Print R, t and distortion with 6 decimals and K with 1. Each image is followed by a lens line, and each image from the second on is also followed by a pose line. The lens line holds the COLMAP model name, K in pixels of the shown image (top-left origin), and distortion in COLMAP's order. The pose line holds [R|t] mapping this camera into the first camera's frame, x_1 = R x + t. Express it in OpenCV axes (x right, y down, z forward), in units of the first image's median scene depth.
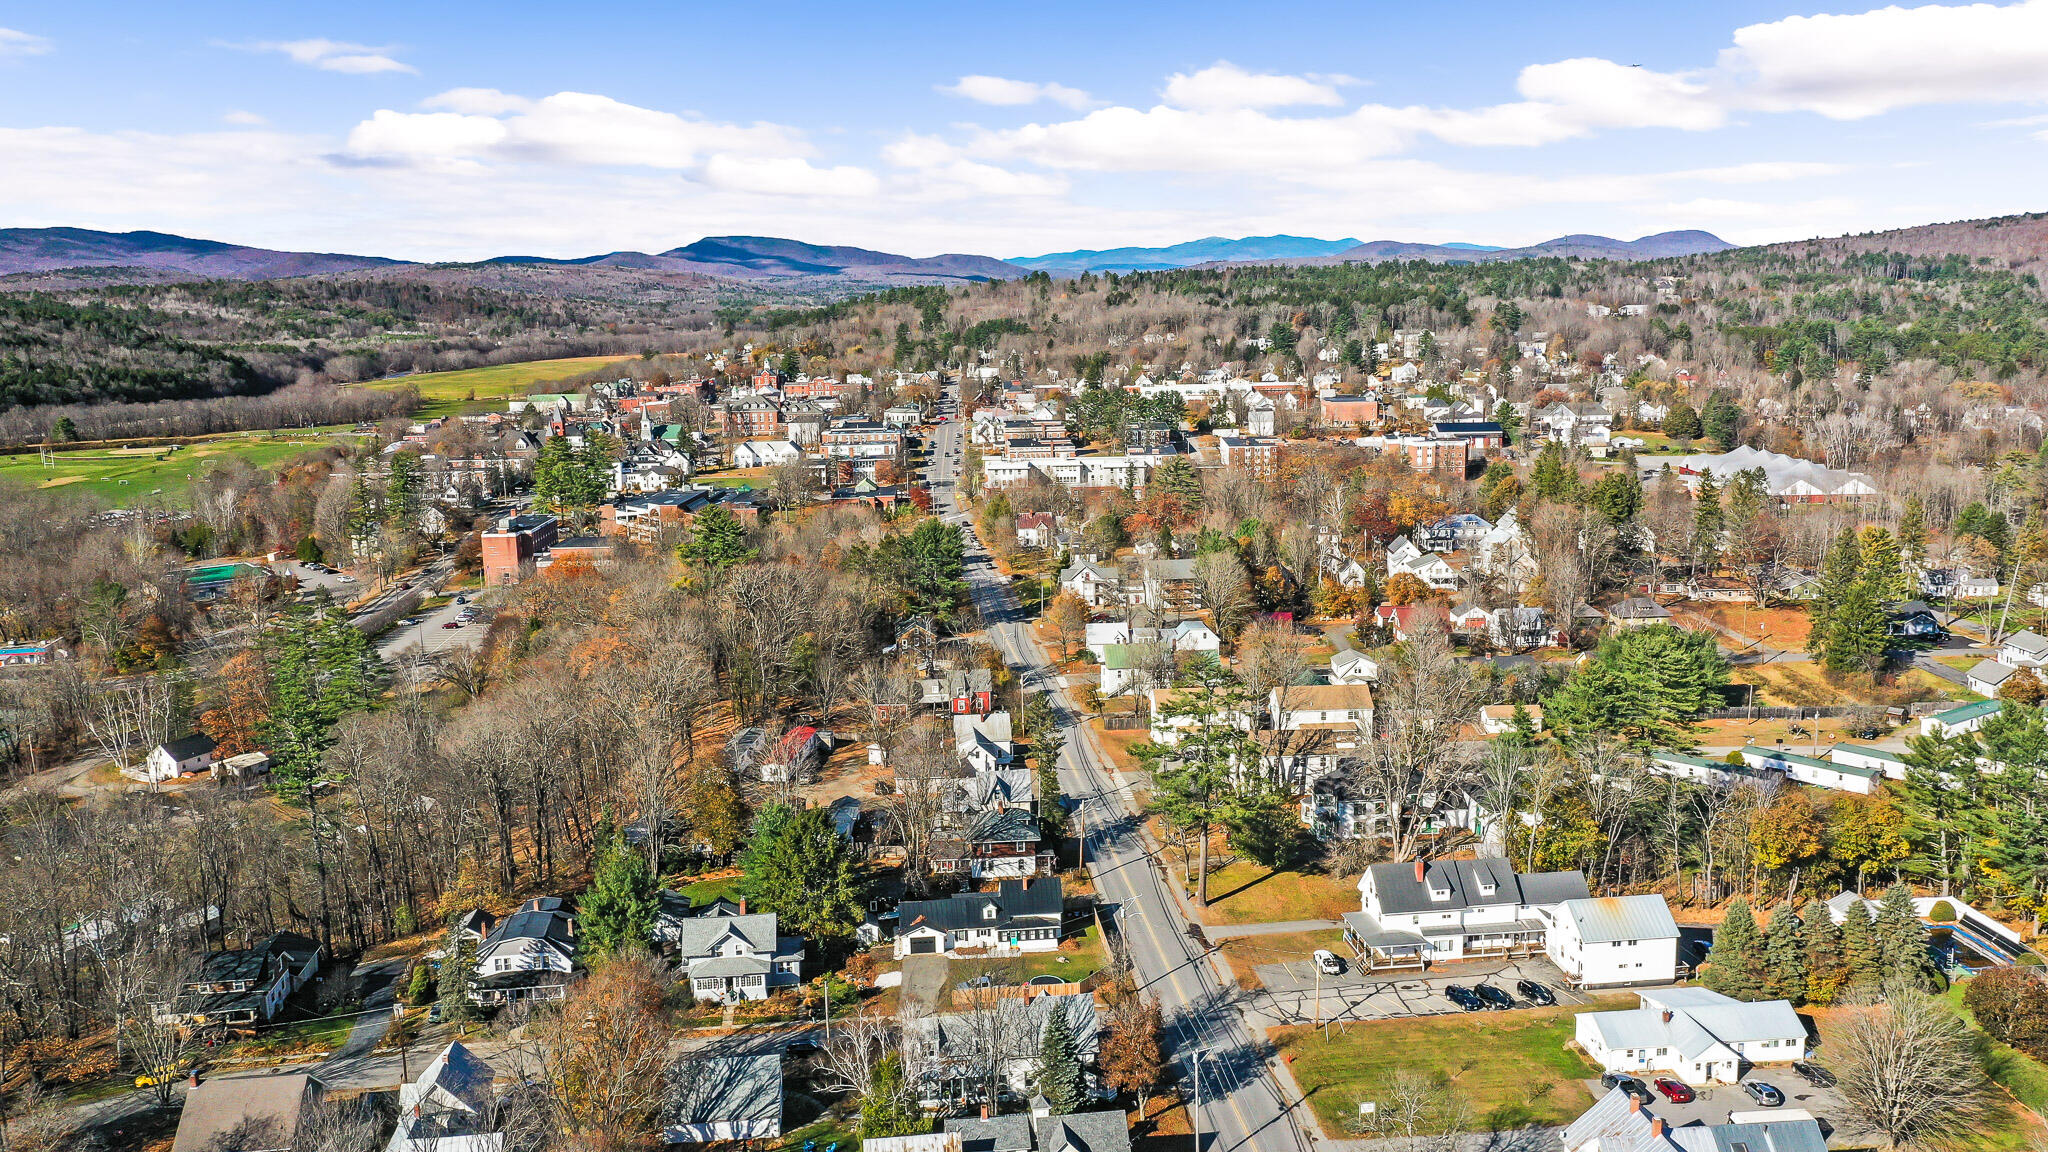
lens RADIAL K [[1624.6, 0, 1024.0], [0, 1624.6, 576.0], [0, 0, 1]] dist [0.008366, 0.000899]
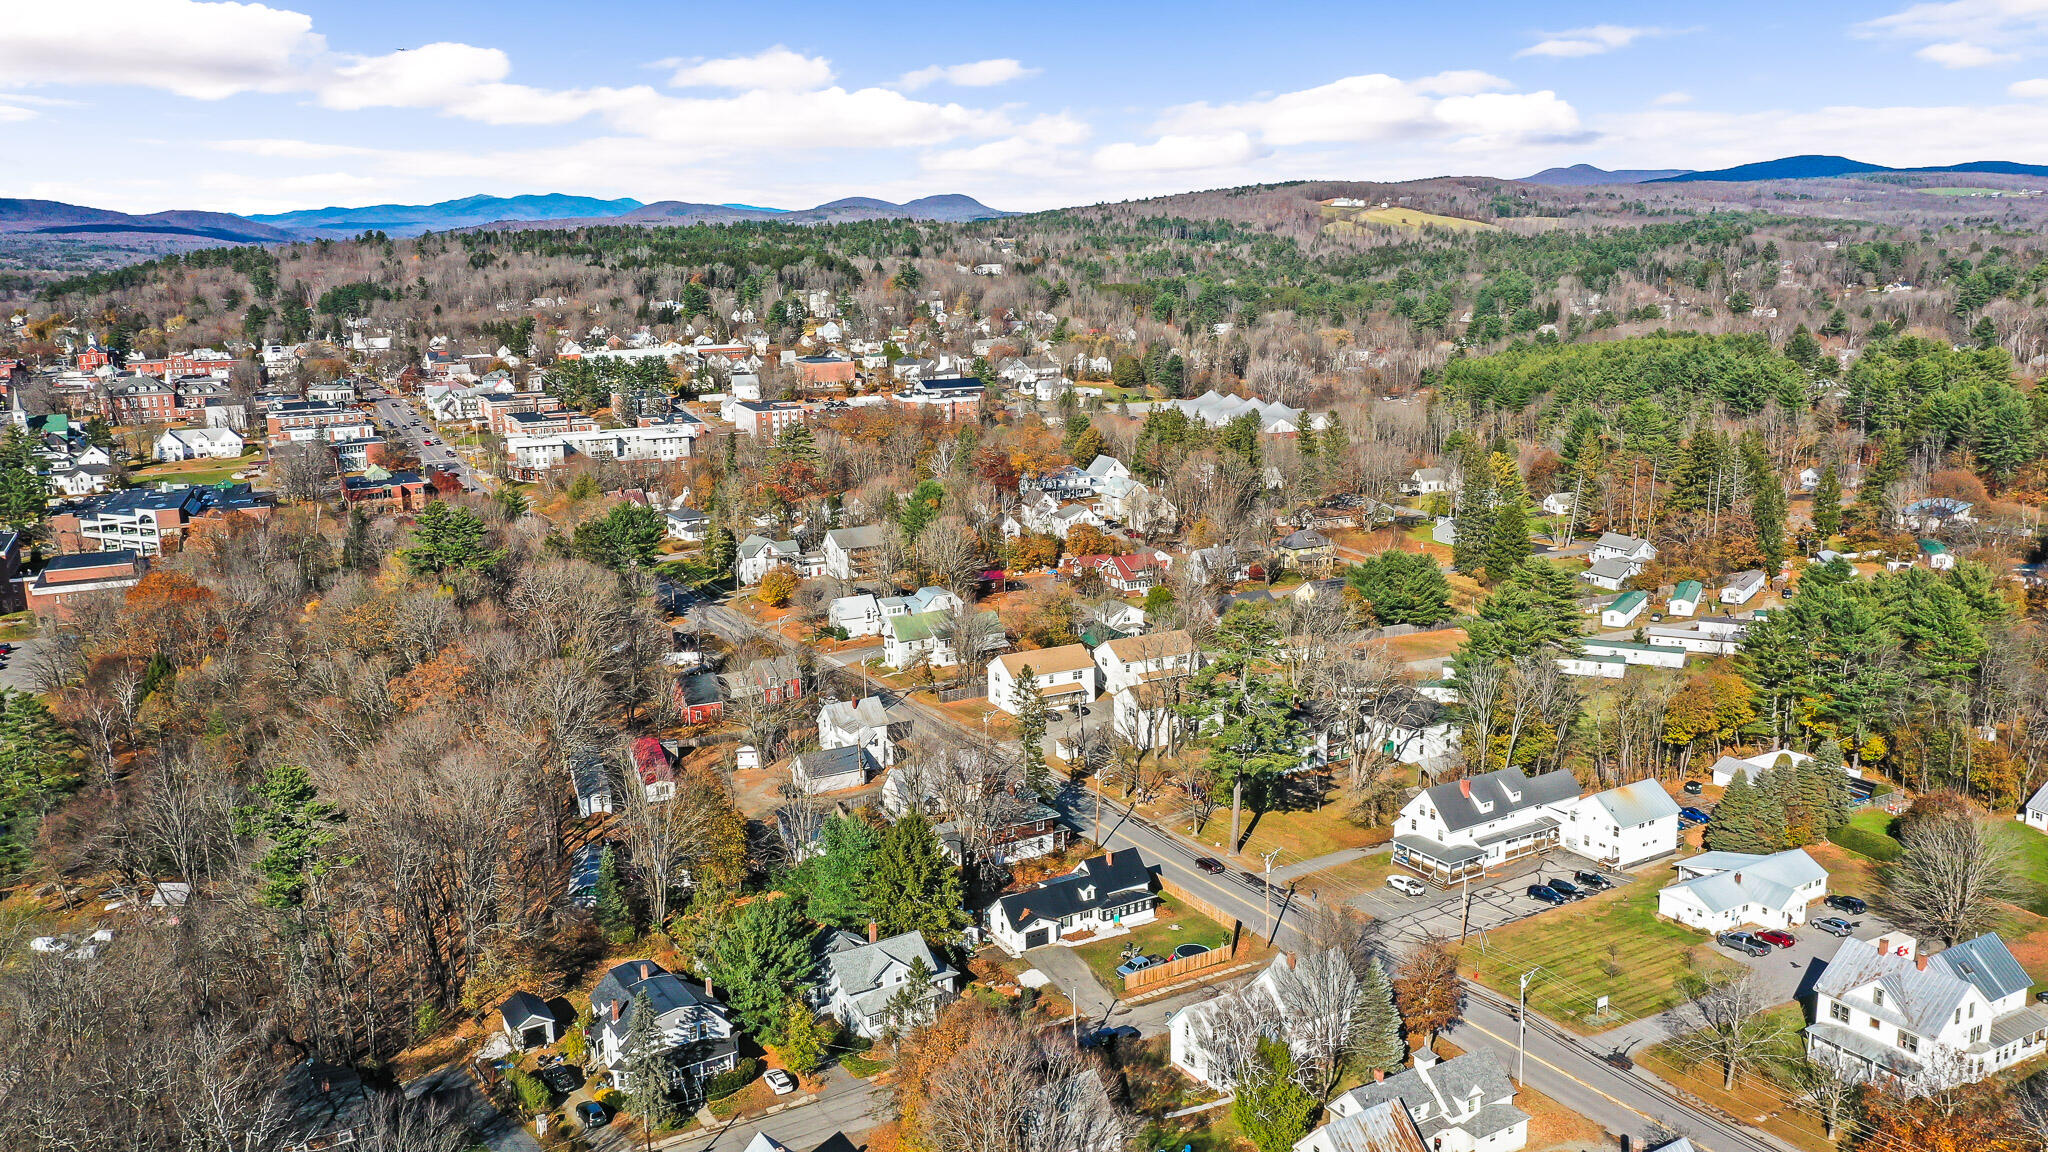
lens RADIAL K [[1624.6, 0, 1024.0], [0, 1624.6, 576.0], [0, 0, 1]] dist [0.008366, 0.000899]
pose [[0.907124, -0.085064, 0.412178, -0.191582], [0.075471, 0.996364, 0.039528, -0.010213], [-0.414041, -0.004749, 0.910246, 0.057266]]
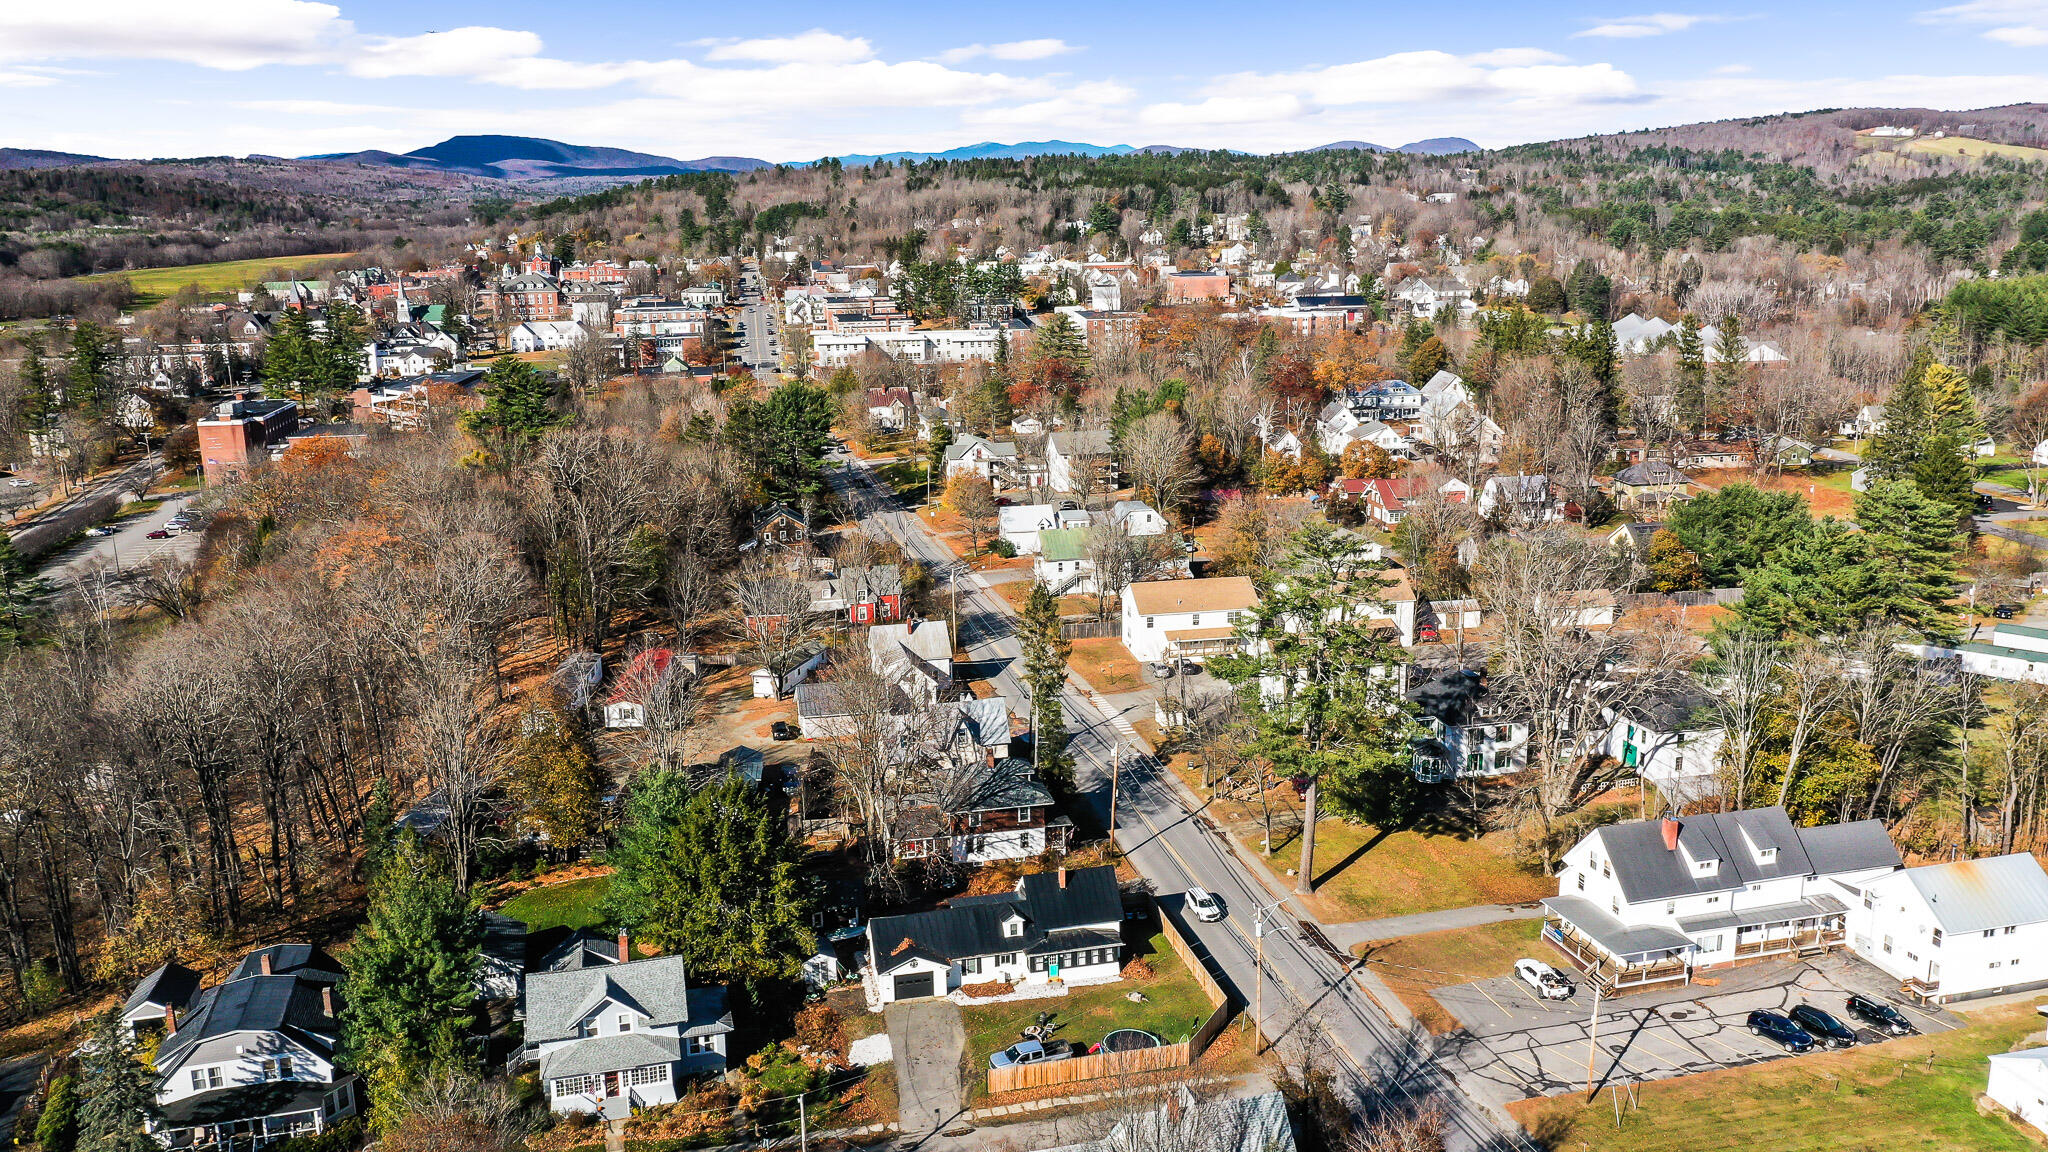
lens RADIAL K [[1620.4, 0, 1024.0], [0, 1620.4, 576.0], [0, 0, 1]] dist [0.004772, -0.001403]
pose [[0.990547, -0.027795, 0.134325, -0.043059], [0.020423, 0.998224, 0.055955, 0.014431], [-0.135642, -0.052683, 0.989356, 0.162676]]
